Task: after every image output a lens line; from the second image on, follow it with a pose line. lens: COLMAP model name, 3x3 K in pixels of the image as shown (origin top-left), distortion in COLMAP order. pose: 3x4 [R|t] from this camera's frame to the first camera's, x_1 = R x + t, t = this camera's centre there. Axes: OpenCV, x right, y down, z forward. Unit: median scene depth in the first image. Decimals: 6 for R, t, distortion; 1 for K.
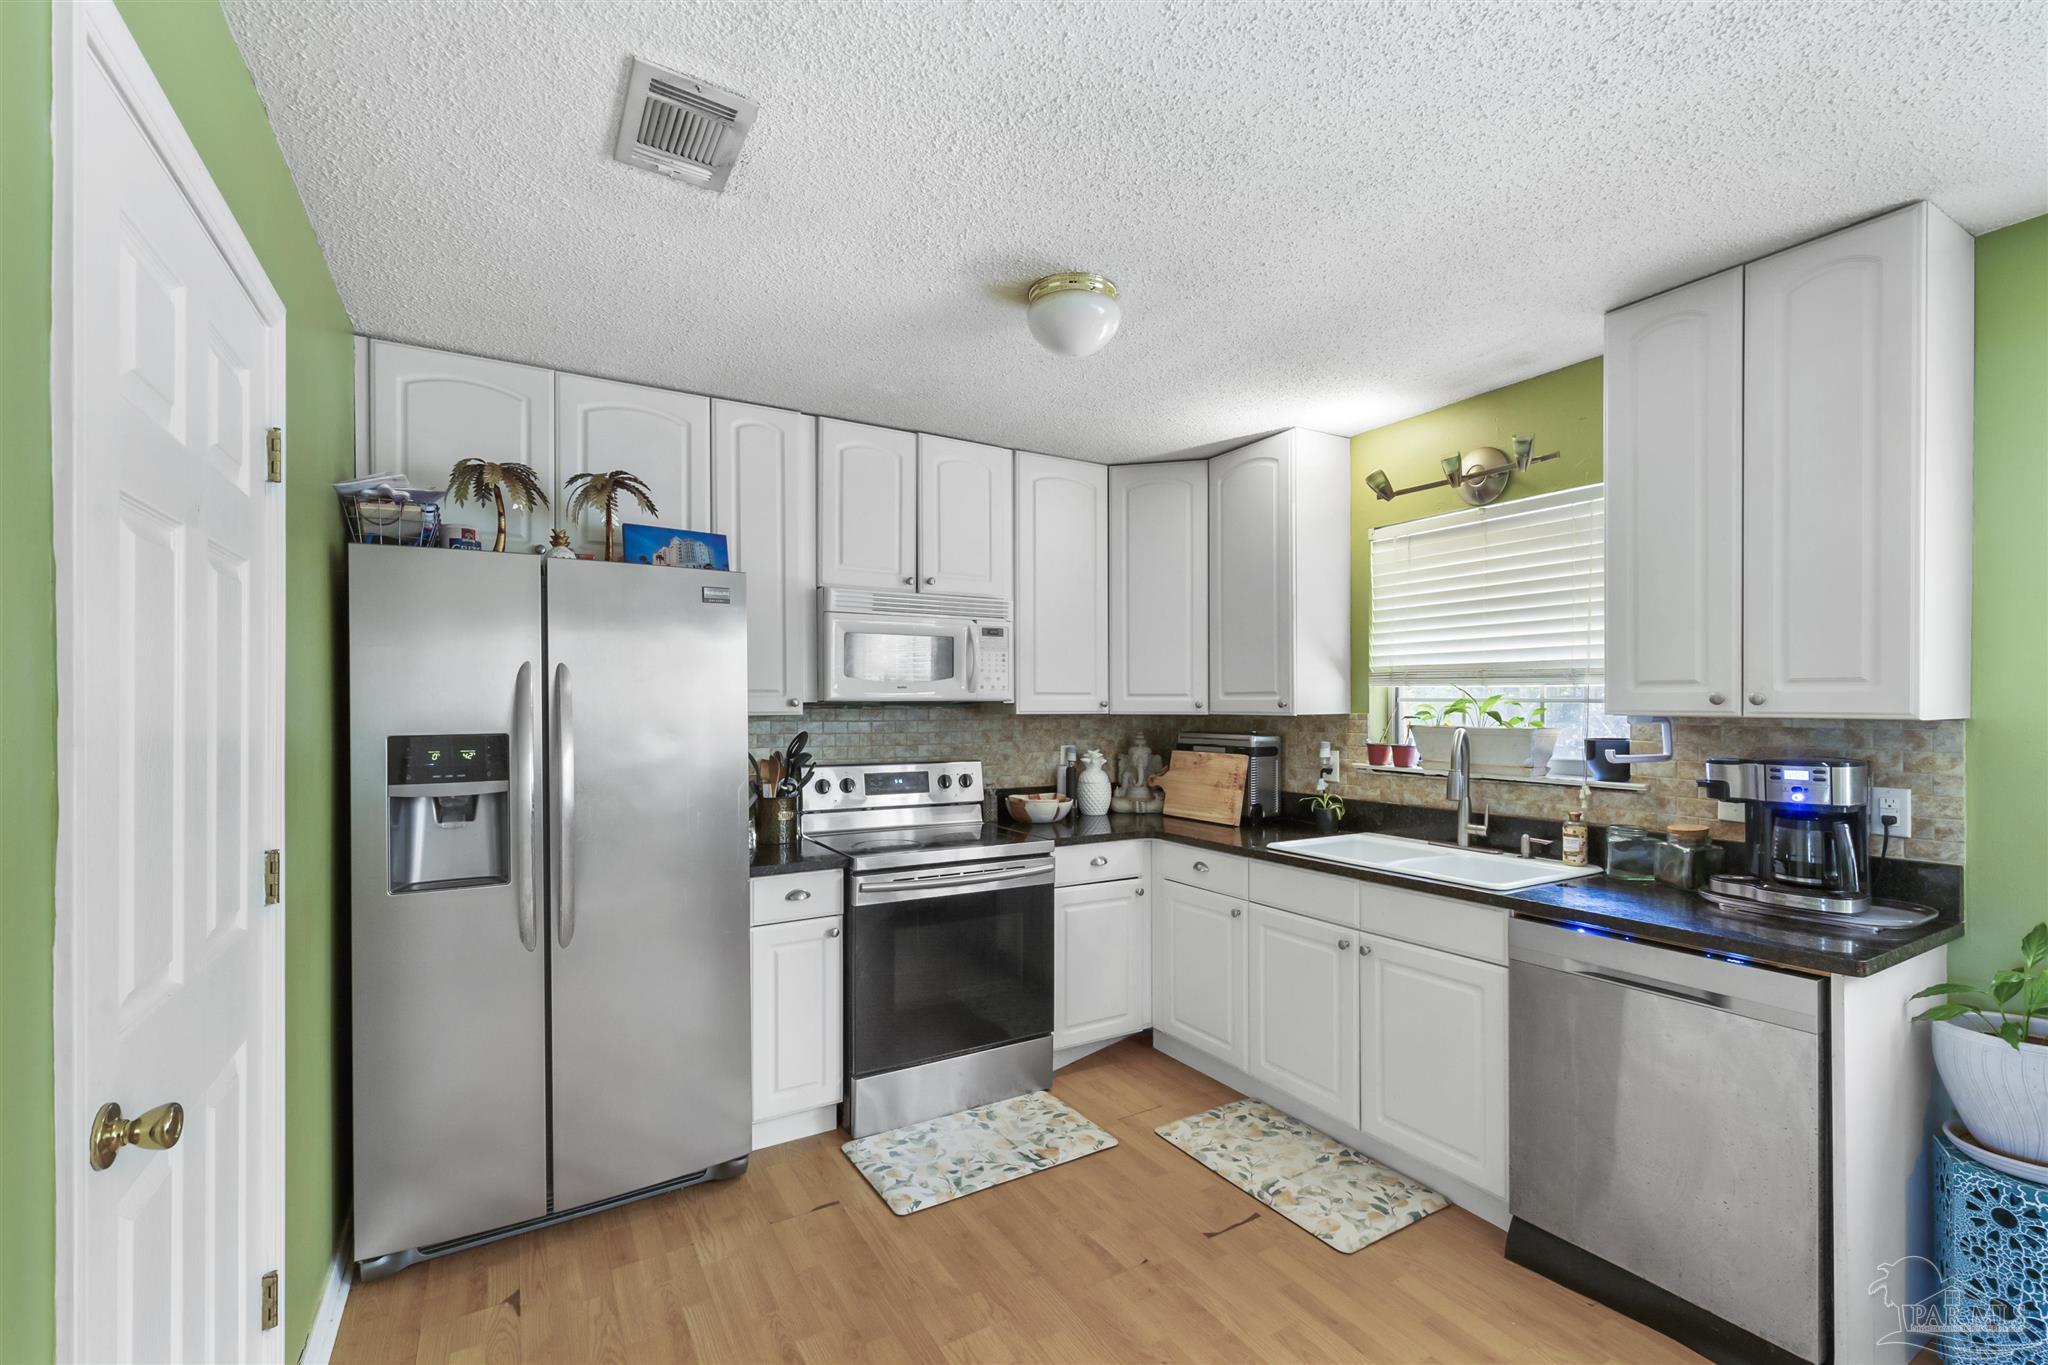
lens RADIAL K [[873.6, 0, 1031.3], [0, 873.6, 707.9], [0, 0, 1]] dist [-0.000905, 0.001274]
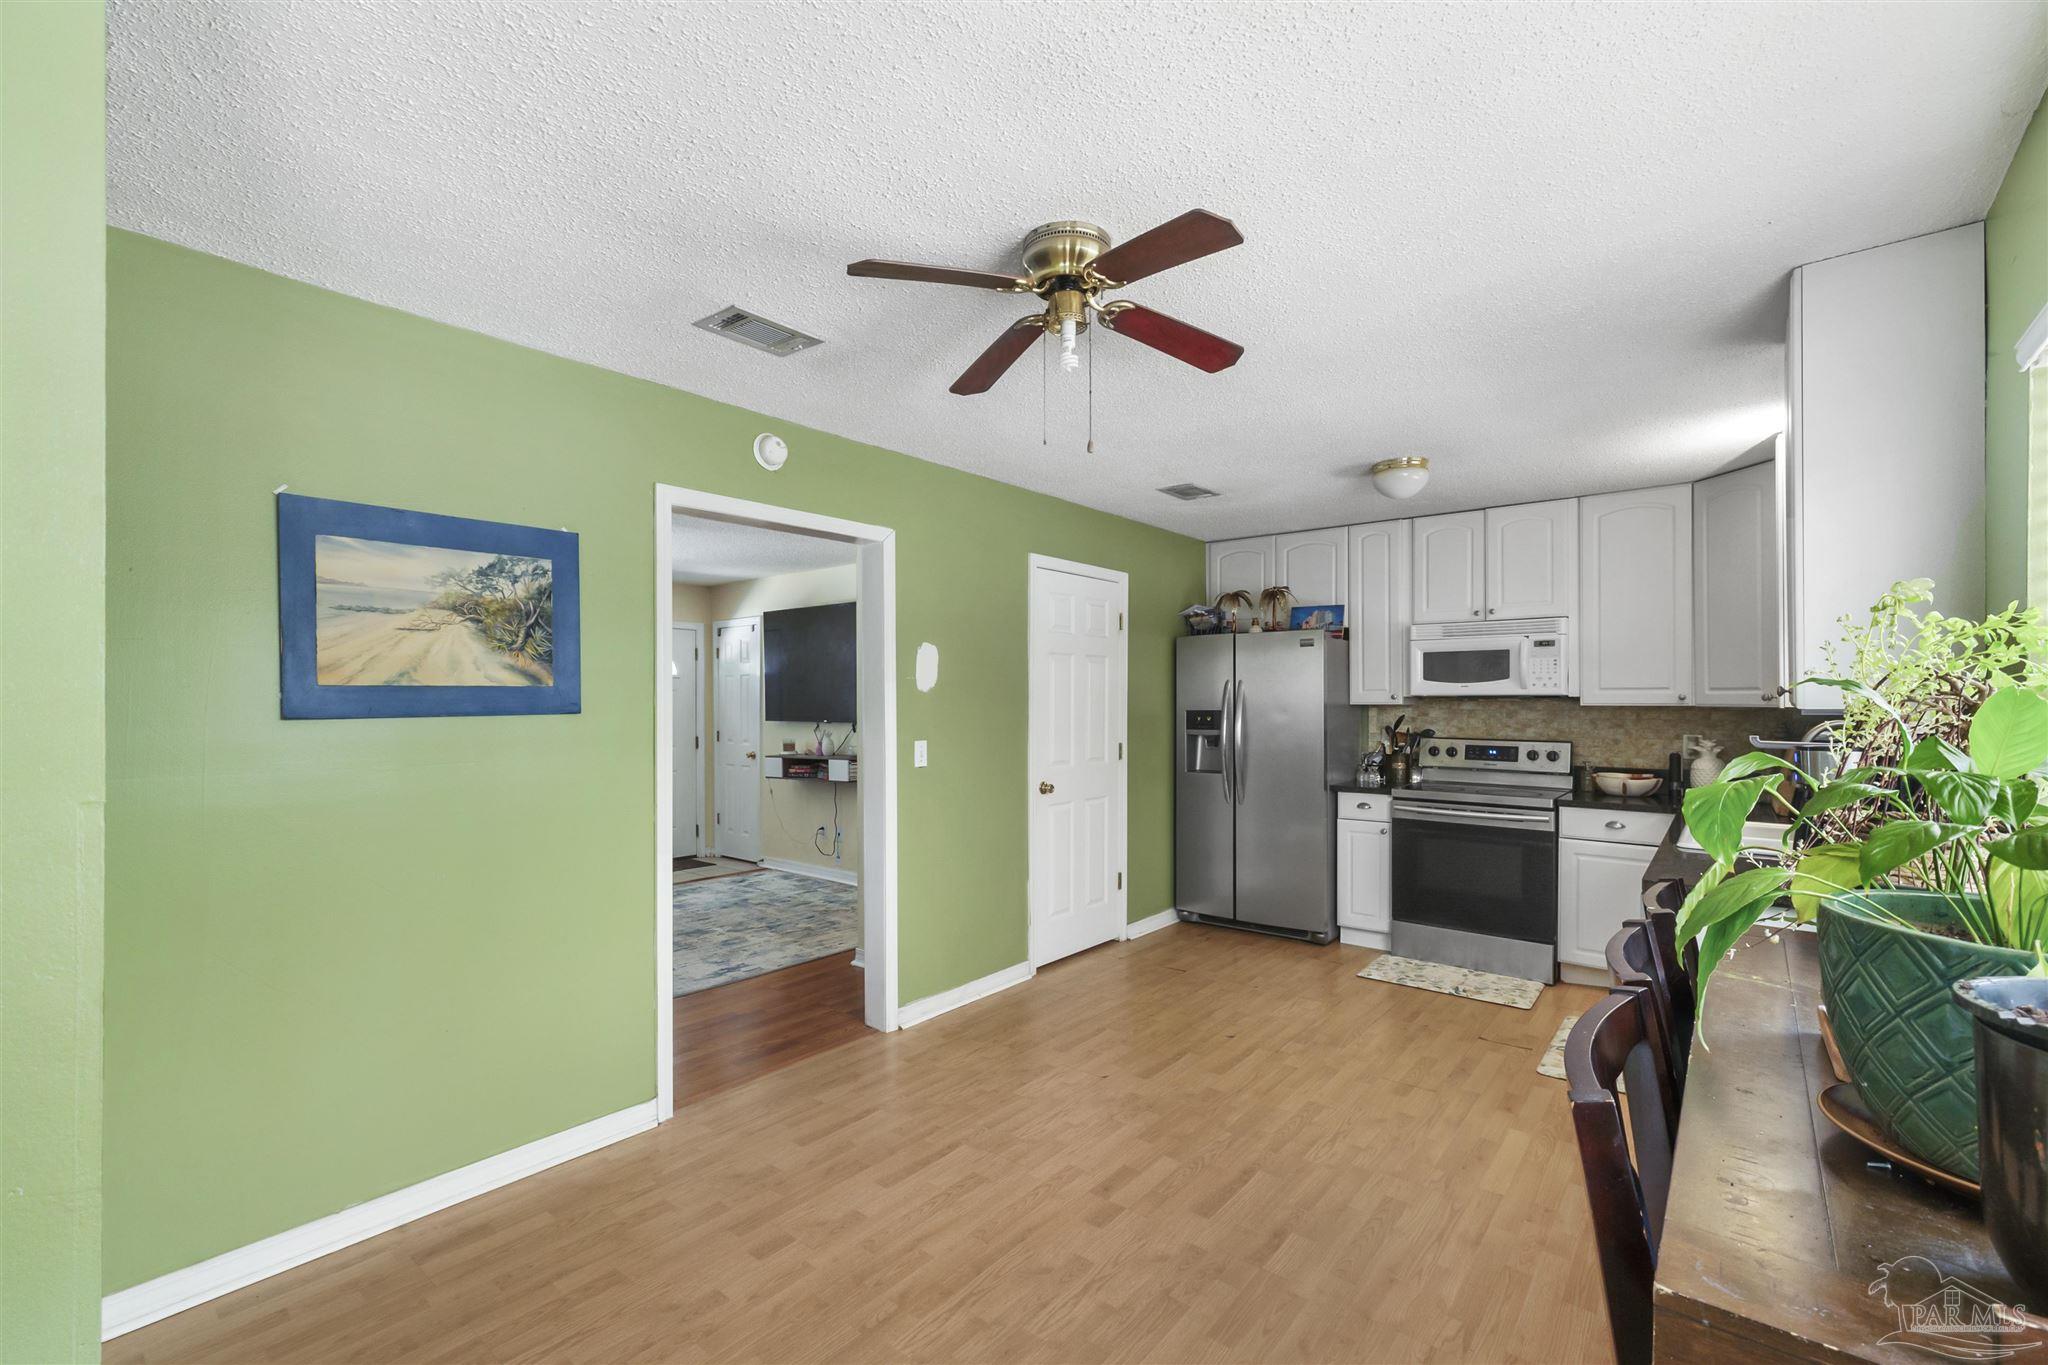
lens RADIAL K [[873.6, 0, 1028.3], [0, 873.6, 697.8], [0, 0, 1]] dist [-0.000905, 0.001274]
pose [[0.345227, -0.001755, -0.938518, 1.007228], [-0.004241, 0.999985, -0.003430, 0.004242], [0.938510, 0.005164, 0.345214, -0.216068]]
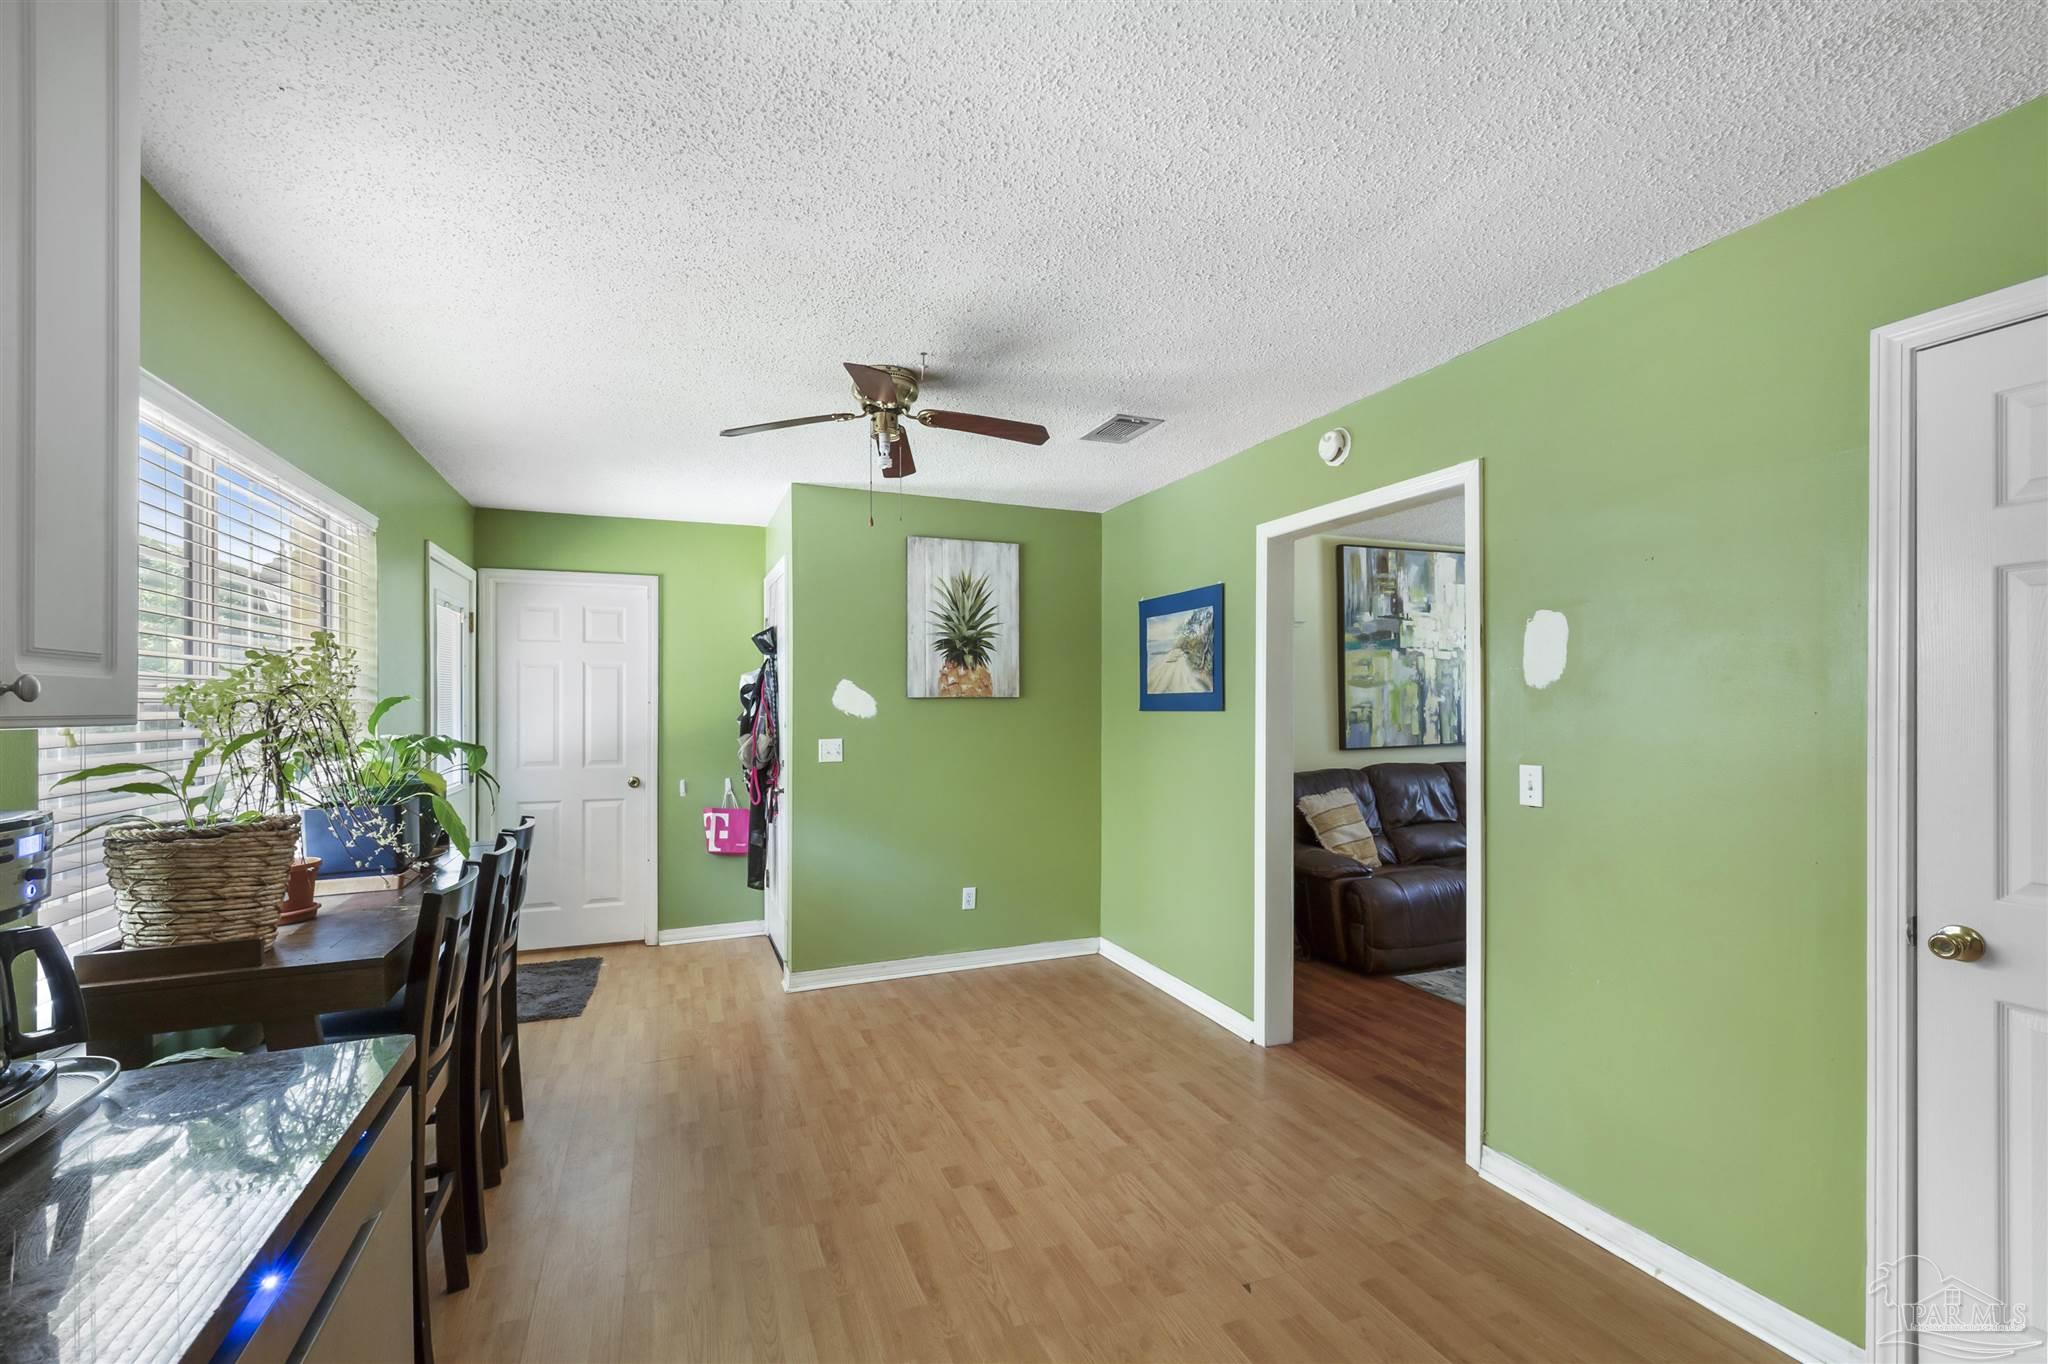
lens RADIAL K [[873.6, 0, 1029.5], [0, 873.6, 699.5], [0, 0, 1]] dist [-0.000905, 0.001274]
pose [[-0.990464, 0.004491, 0.137695, 0.125159], [0.005105, 0.999979, 0.004104, -0.003859], [-0.137674, 0.004768, -0.990466, 0.926954]]
